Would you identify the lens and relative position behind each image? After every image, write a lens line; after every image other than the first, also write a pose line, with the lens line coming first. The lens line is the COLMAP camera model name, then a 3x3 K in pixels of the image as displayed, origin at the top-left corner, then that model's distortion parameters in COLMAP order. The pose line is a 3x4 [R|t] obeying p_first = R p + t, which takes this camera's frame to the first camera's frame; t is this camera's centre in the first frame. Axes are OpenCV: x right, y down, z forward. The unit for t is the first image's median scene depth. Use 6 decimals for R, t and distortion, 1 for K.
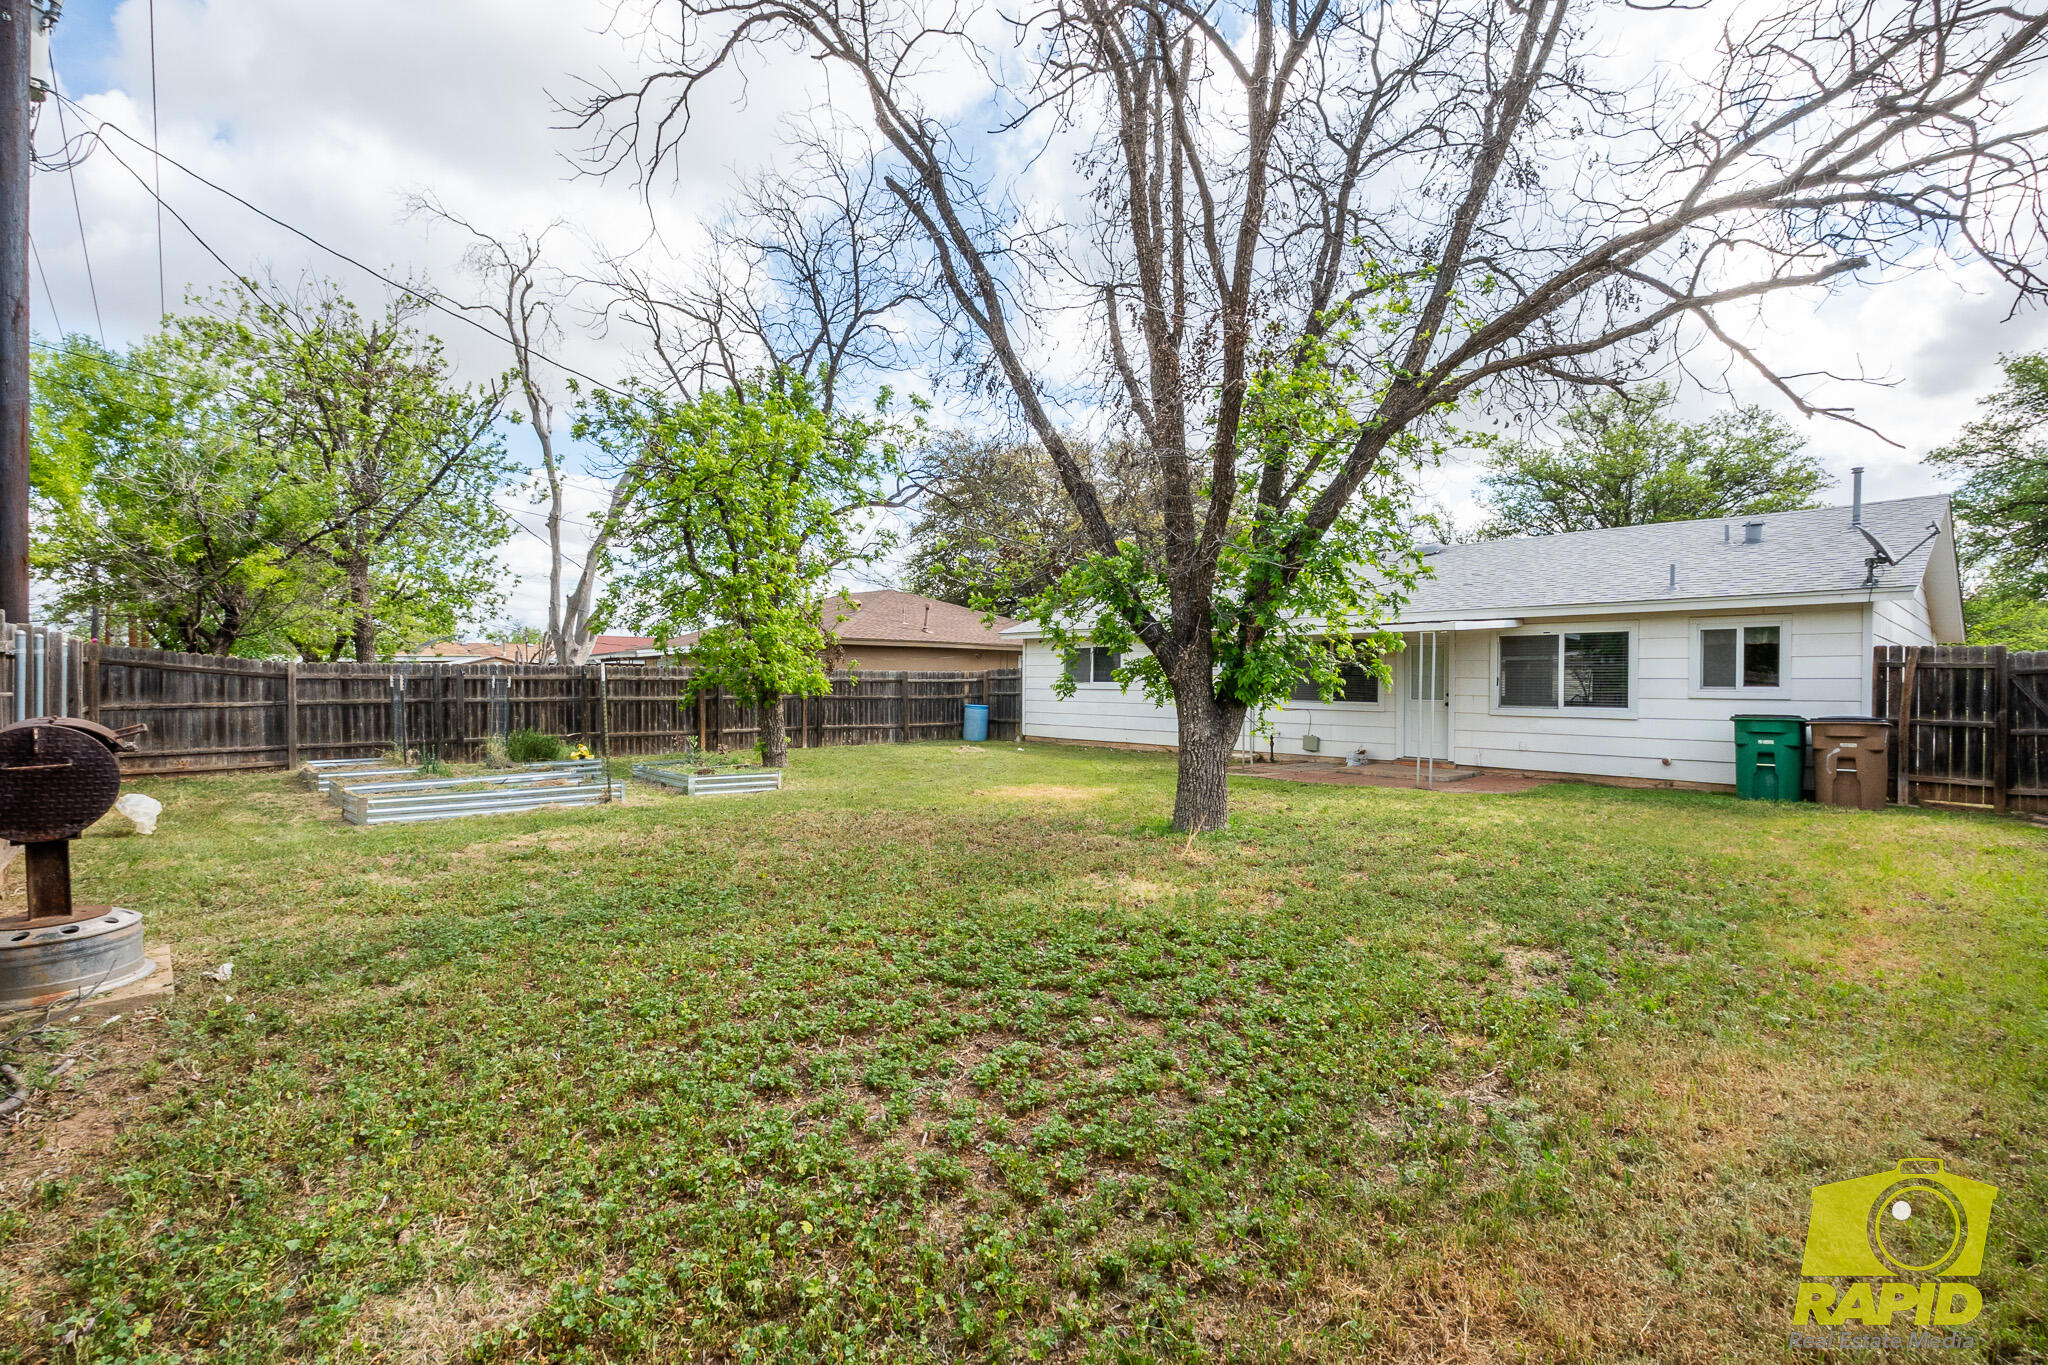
lens RADIAL K [[947.1, 0, 1006.6], [0, 947.1, 680.1], [0, 0, 1]] dist [-0.007958, -0.000950]
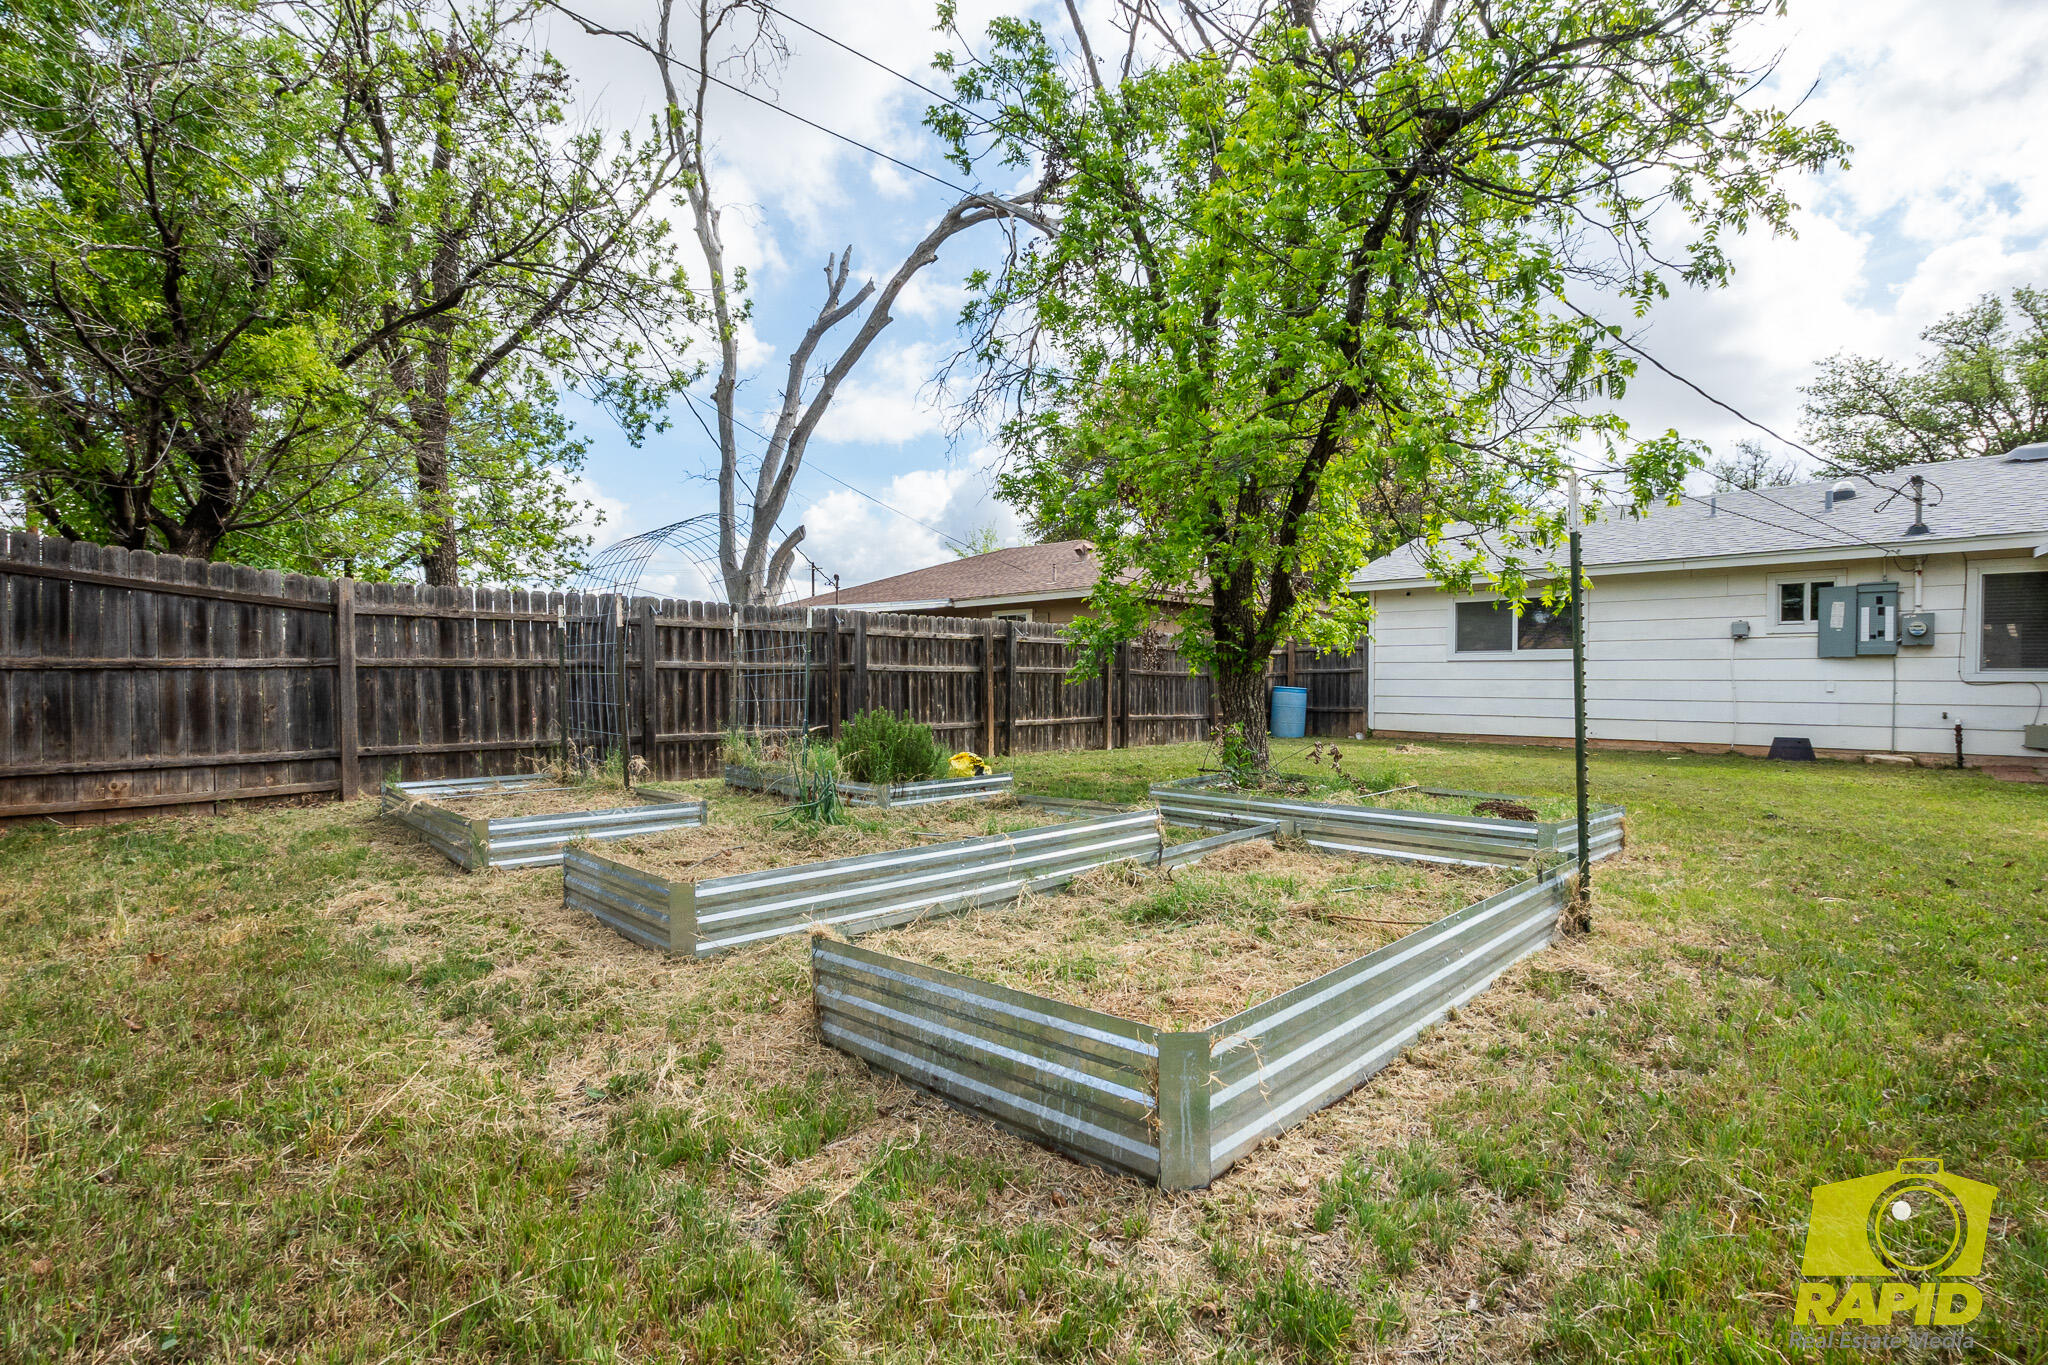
lens RADIAL K [[947.1, 0, 1006.6], [0, 947.1, 680.1], [0, 0, 1]] dist [-0.007958, -0.000950]
pose [[0.998650, 0.000200, 0.051948, -0.427557], [-0.000222, 1.000000, 0.000409, 0.032049], [-0.051948, -0.000420, 0.998650, 0.478073]]
